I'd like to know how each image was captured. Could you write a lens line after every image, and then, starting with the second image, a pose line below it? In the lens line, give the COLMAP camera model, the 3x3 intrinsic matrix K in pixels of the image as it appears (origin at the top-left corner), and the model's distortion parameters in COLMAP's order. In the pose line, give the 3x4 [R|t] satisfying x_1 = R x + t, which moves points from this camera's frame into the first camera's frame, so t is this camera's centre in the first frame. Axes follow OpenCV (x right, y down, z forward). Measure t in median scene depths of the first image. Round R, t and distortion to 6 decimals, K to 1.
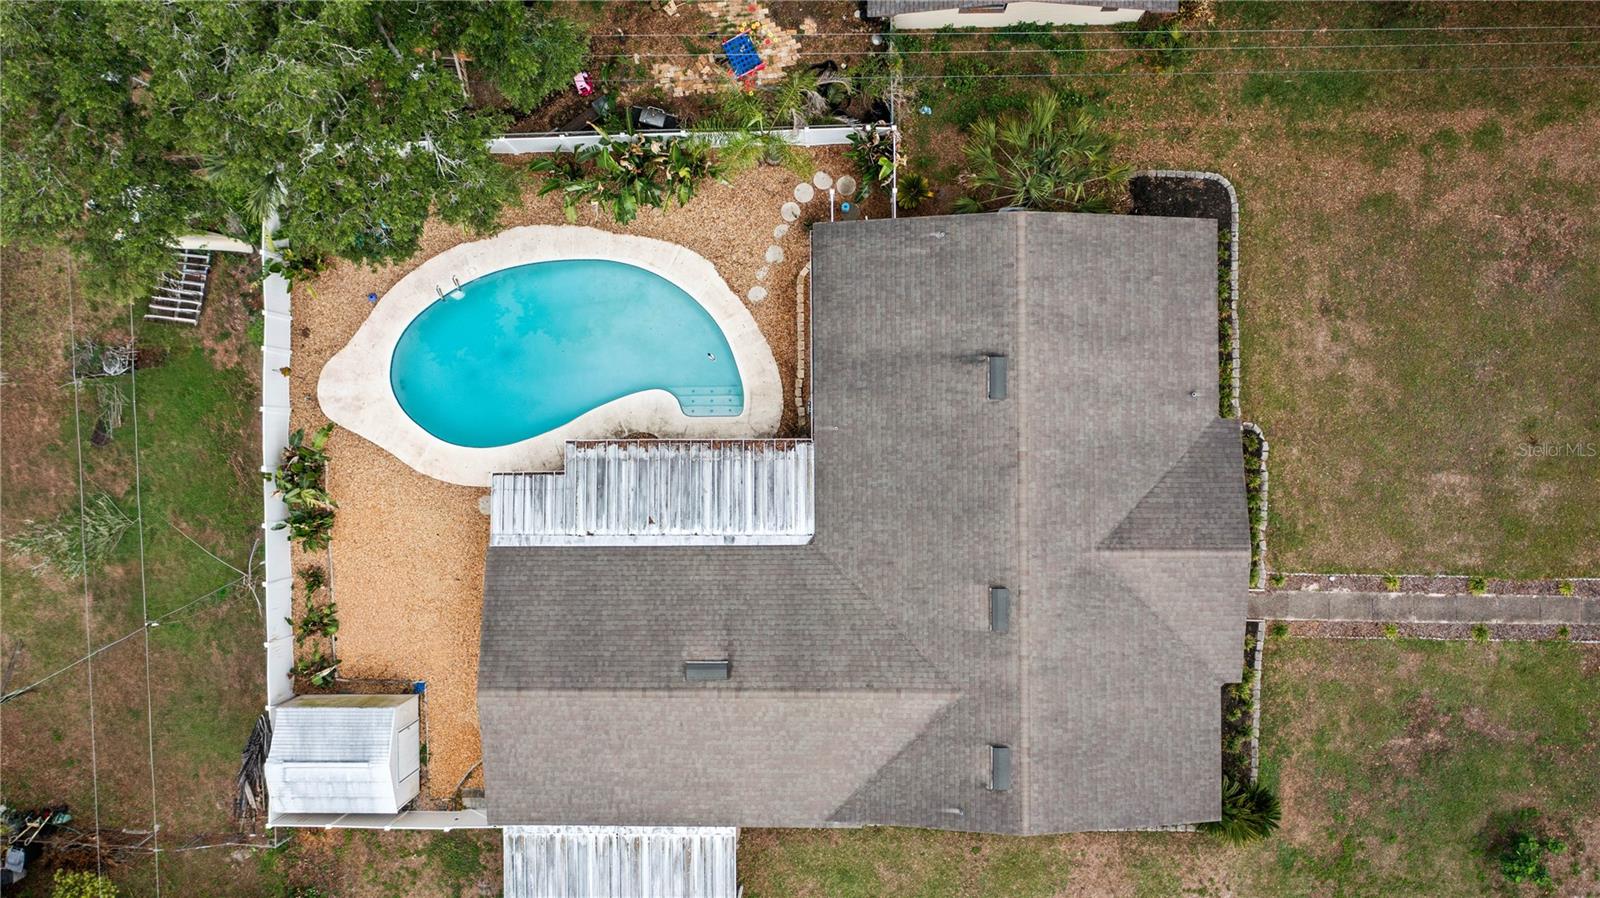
lens RADIAL K [[1270.9, 0, 791.6], [0, 1270.9, 439.2], [0, 0, 1]] dist [-0.018452, 0.018160]
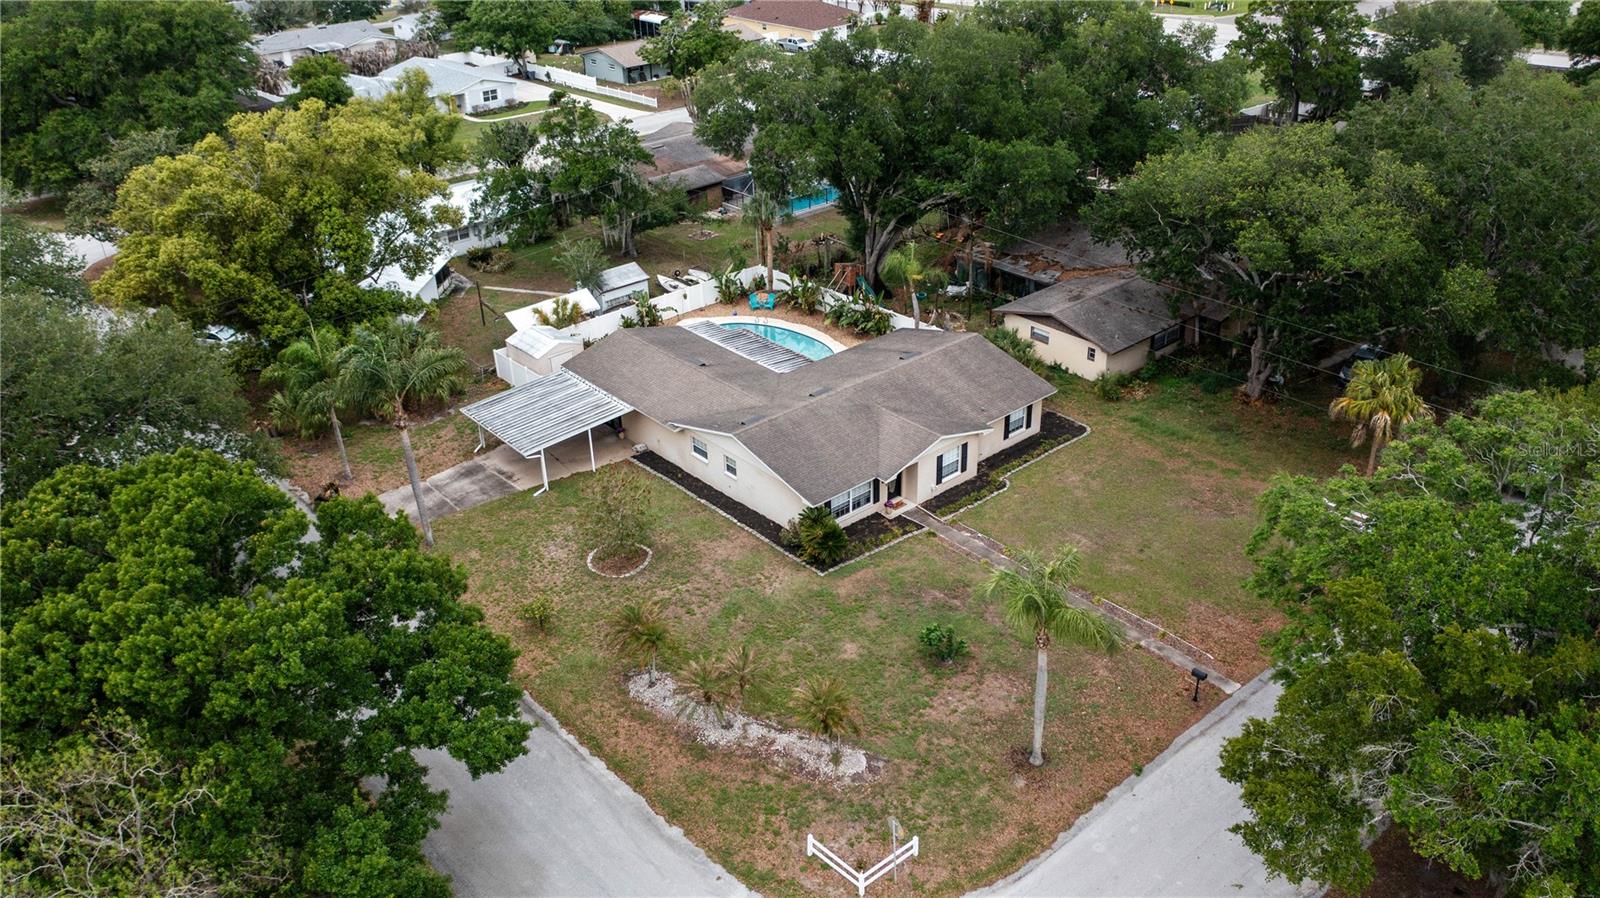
lens RADIAL K [[1270.9, 0, 788.8], [0, 1270.9, 449.8], [0, 0, 1]] dist [-0.018452, 0.018160]
pose [[0.645227, 0.376477, -0.664791, 1.264119], [-0.763904, 0.331071, -0.553934, 1.106723], [0.011549, 0.865250, 0.501208, 0.139948]]
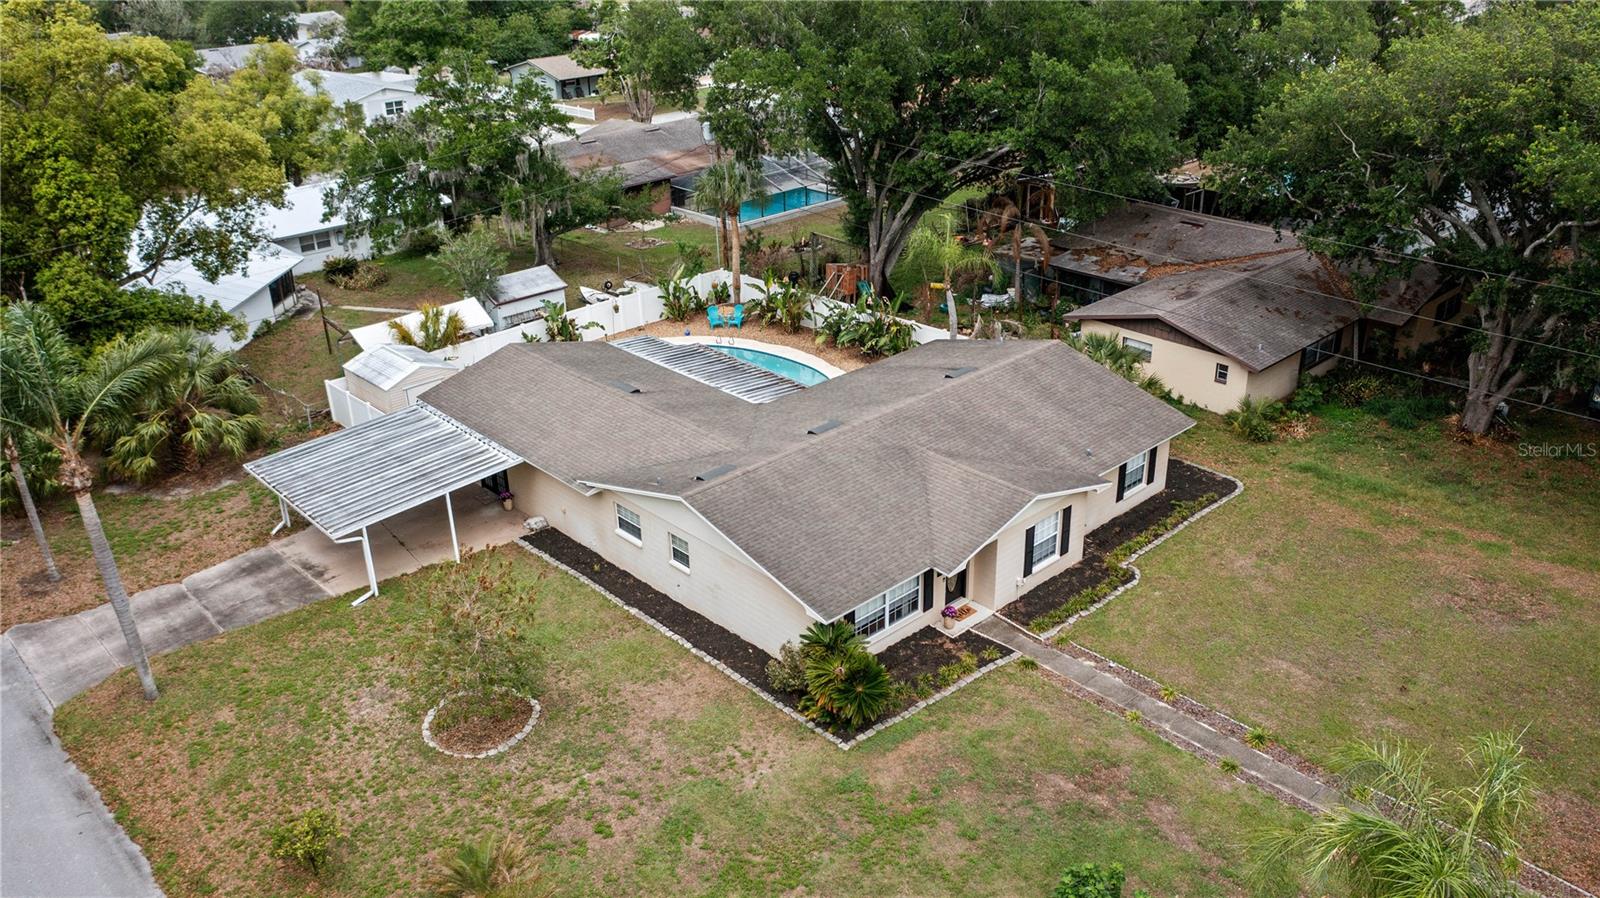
lens RADIAL K [[1270.9, 0, 792.8], [0, 1270.9, 443.1], [0, 0, 1]] dist [-0.018452, 0.018160]
pose [[0.673755, 0.322831, -0.664706, 0.818389], [-0.738927, 0.302079, -0.602275, 0.764377], [0.006361, 0.896955, 0.442076, 0.470724]]
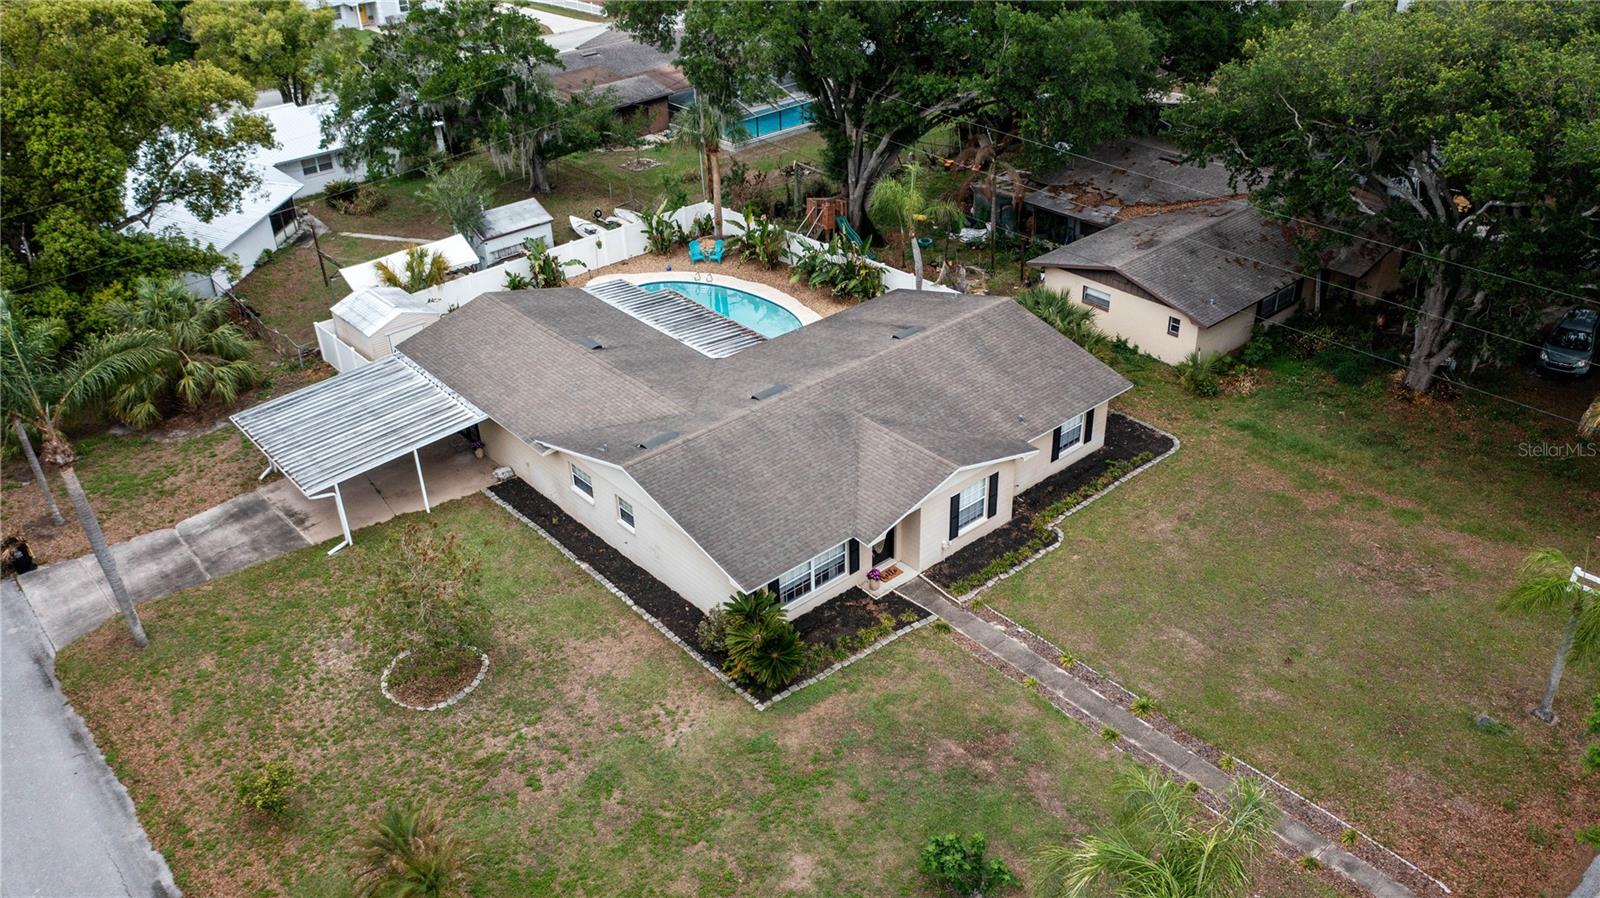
lens RADIAL K [[1270.9, 0, 792.7], [0, 1270.9, 445.8], [0, 0, 1]] dist [-0.018452, 0.018160]
pose [[0.647306, 0.397435, -0.650415, 0.882318], [-0.762082, 0.354271, -0.541962, 0.708082], [0.015029, 0.846485, 0.532200, 0.378196]]
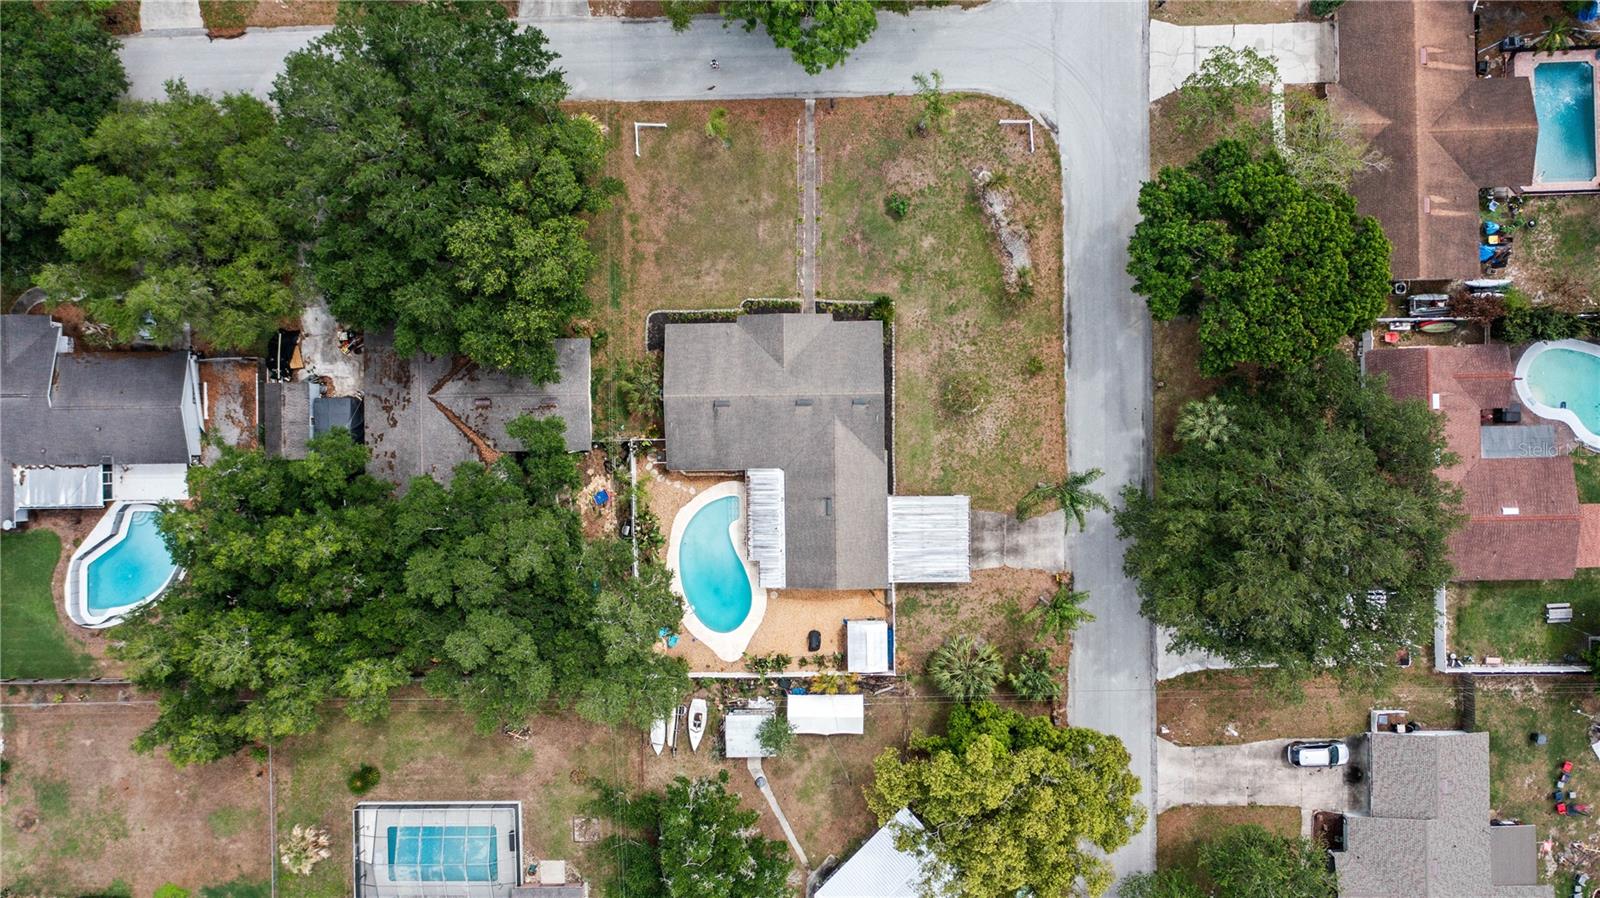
lens RADIAL K [[1270.9, 0, 812.2], [0, 1270.9, 452.0], [0, 0, 1]] dist [-0.018452, 0.018160]
pose [[-0.006132, -0.999278, 0.037501, -0.047691], [0.999916, -0.006555, -0.011168, 0.166824], [0.011406, 0.037429, 0.999234, -1.660276]]
